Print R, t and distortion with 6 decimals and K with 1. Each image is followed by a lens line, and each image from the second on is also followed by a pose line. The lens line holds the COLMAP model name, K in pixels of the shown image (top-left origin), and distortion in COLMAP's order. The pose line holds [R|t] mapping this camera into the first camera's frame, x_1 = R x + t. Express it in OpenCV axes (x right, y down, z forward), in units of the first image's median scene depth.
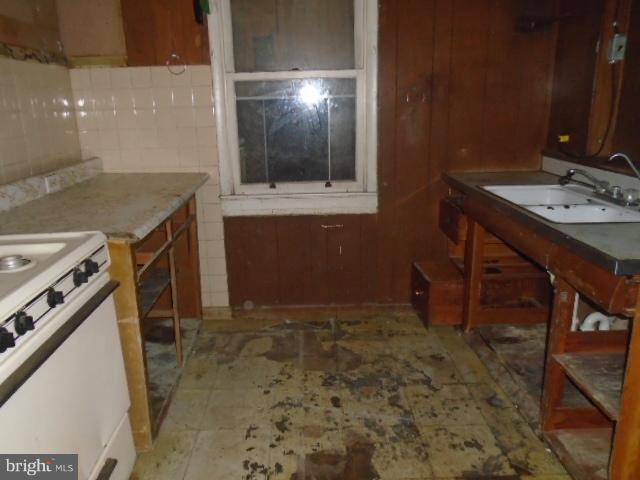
lens RADIAL K [[495.6, 0, 317.0], [0, 495.6, 241.0], [0, 0, 1]] dist [-0.005164, 0.003510]
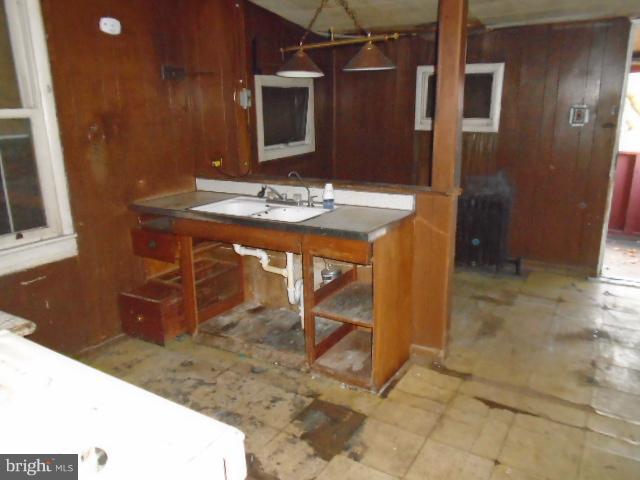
lens RADIAL K [[495.6, 0, 316.4], [0, 495.6, 240.0], [0, 0, 1]] dist [-0.005164, 0.003510]
pose [[0.550371, -0.205789, 0.809162, -0.470514], [0.237621, 0.967677, 0.084479, -0.065112], [-0.800392, 0.145779, 0.581481, 0.071956]]
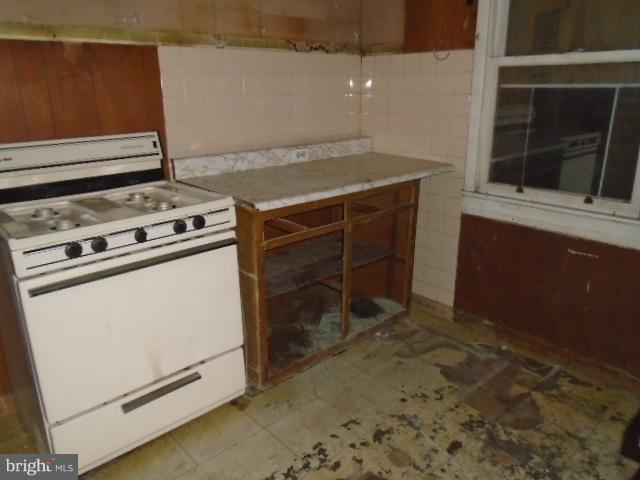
lens RADIAL K [[495.6, 0, 319.9], [0, 495.6, 241.4], [0, 0, 1]] dist [-0.005164, 0.003510]
pose [[0.653602, 0.243978, -0.716435, 0.371819], [-0.214916, 0.967479, 0.133402, -0.075698], [0.725683, 0.066781, 0.684781, 0.197881]]
